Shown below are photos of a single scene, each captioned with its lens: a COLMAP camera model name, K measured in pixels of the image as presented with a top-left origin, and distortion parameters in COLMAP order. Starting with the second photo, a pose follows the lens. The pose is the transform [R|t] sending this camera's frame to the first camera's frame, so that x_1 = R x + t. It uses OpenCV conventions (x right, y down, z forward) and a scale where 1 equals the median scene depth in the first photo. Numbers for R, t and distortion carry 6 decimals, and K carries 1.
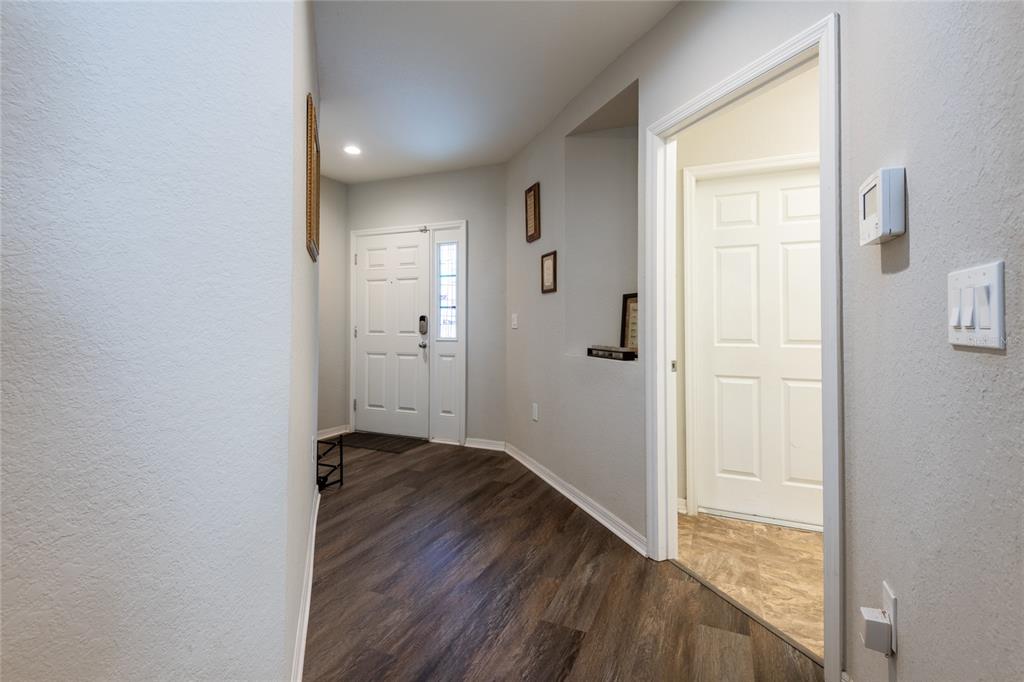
lens RADIAL K [[467.4, 0, 500.4], [0, 467.4, 317.7], [0, 0, 1]] dist [0.028446, -0.013828]
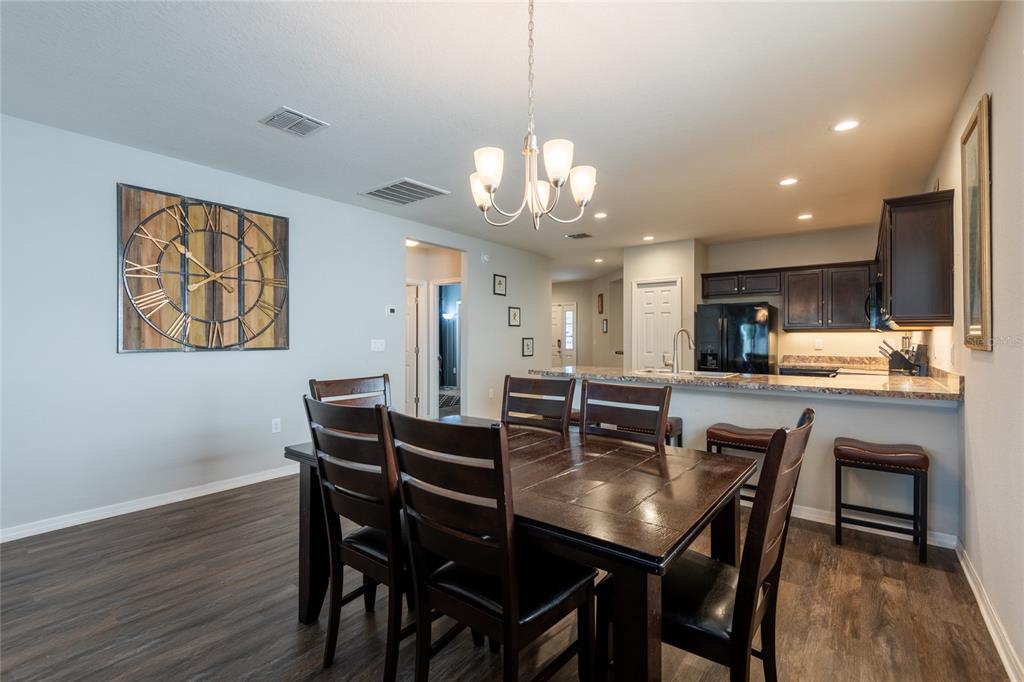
lens RADIAL K [[467.4, 0, 525.3], [0, 467.4, 330.5], [0, 0, 1]] dist [0.028446, -0.013828]
pose [[0.985596, -0.003117, -0.169089, 0.098710], [0.002399, 0.999987, -0.004452, -0.053882], [0.169101, 0.003982, 0.985591, -1.843490]]
